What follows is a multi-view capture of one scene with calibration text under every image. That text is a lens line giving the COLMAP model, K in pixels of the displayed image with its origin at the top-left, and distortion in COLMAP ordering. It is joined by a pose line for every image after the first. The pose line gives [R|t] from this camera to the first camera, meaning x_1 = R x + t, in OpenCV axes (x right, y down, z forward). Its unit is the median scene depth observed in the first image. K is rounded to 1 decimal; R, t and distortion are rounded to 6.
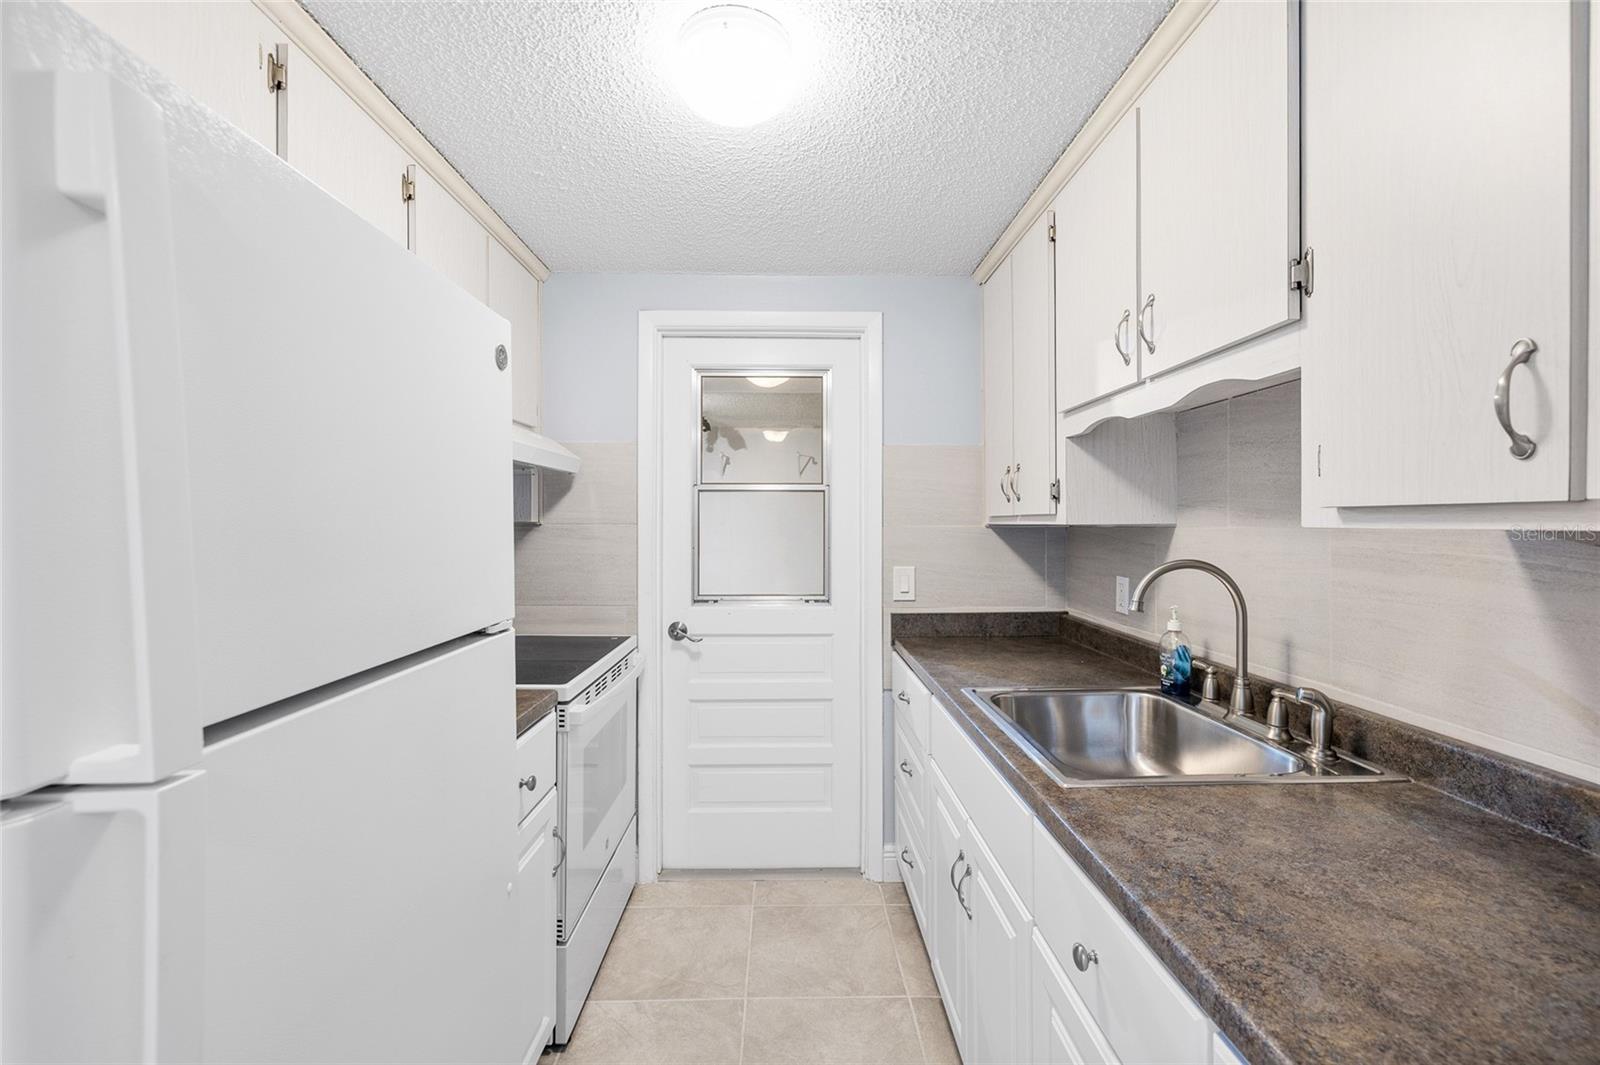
lens RADIAL K [[667.9, 0, 796.6], [0, 667.9, 527.6], [0, 0, 1]] dist [-0.002842, -0.000817]
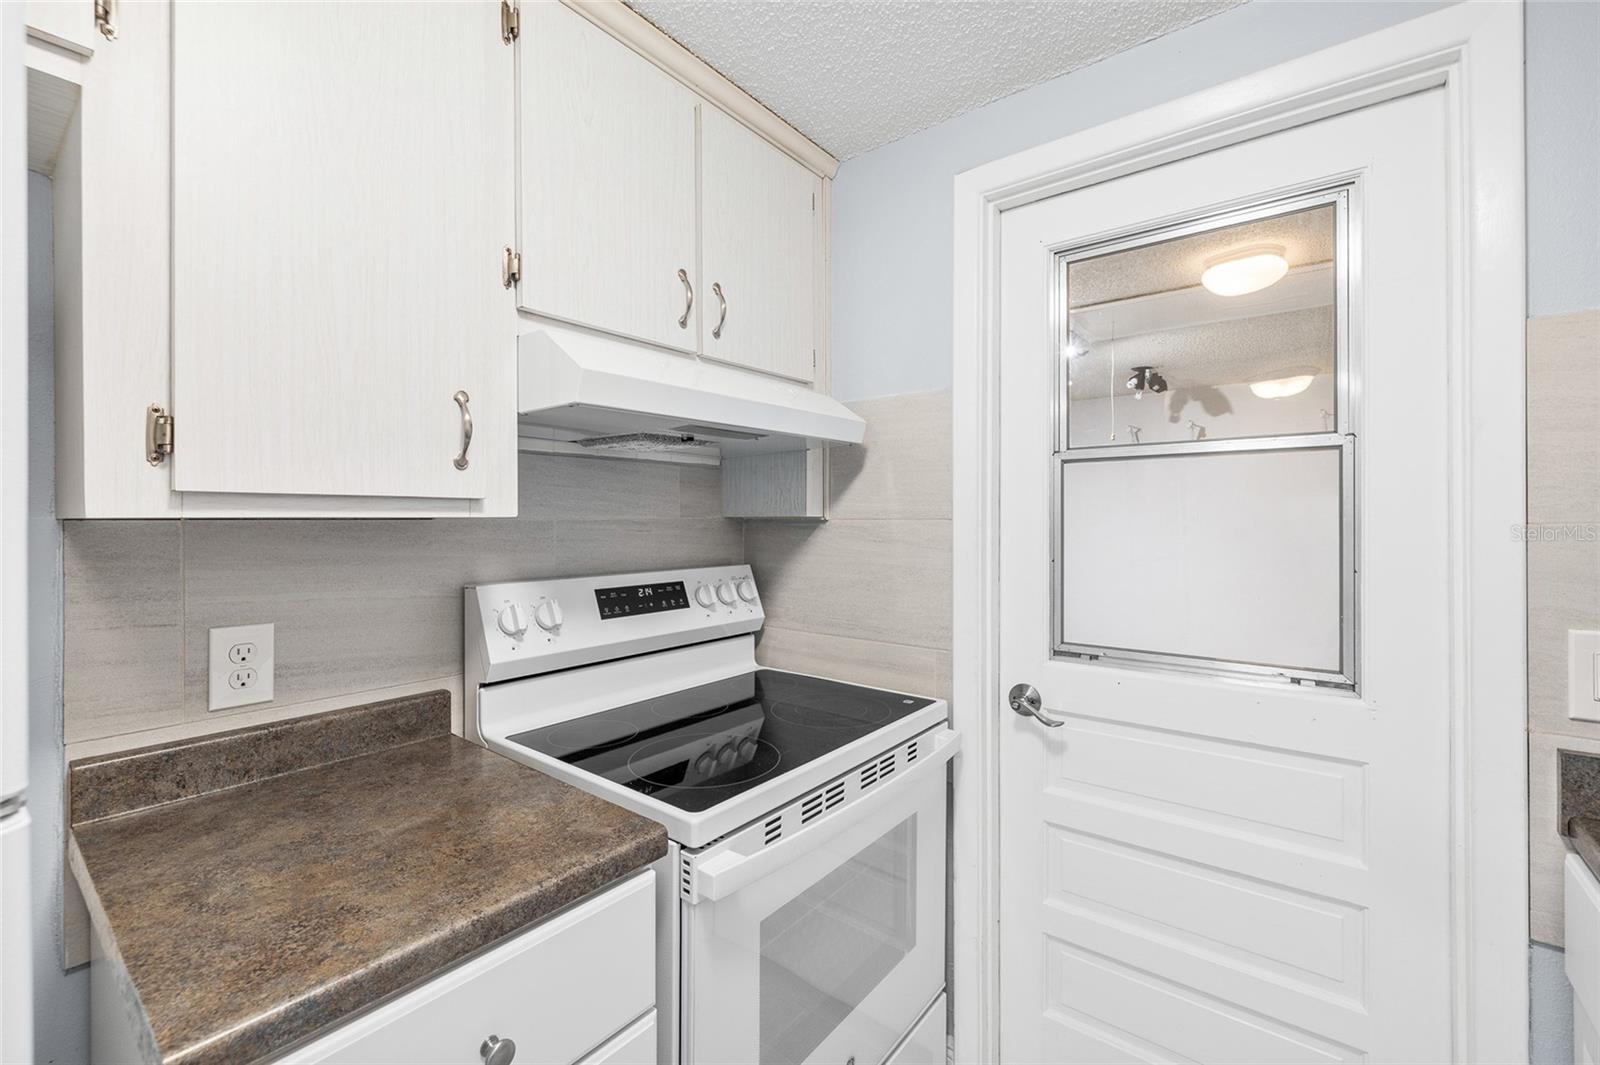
lens RADIAL K [[667.9, 0, 801.8], [0, 667.9, 519.8], [0, 0, 1]] dist [-0.002842, -0.000817]
pose [[0.775459, -0.001336, -0.631397, 0.044345], [-0.001780, 0.999989, -0.004302, -0.002295], [0.631395, 0.004459, 0.775448, 0.425812]]
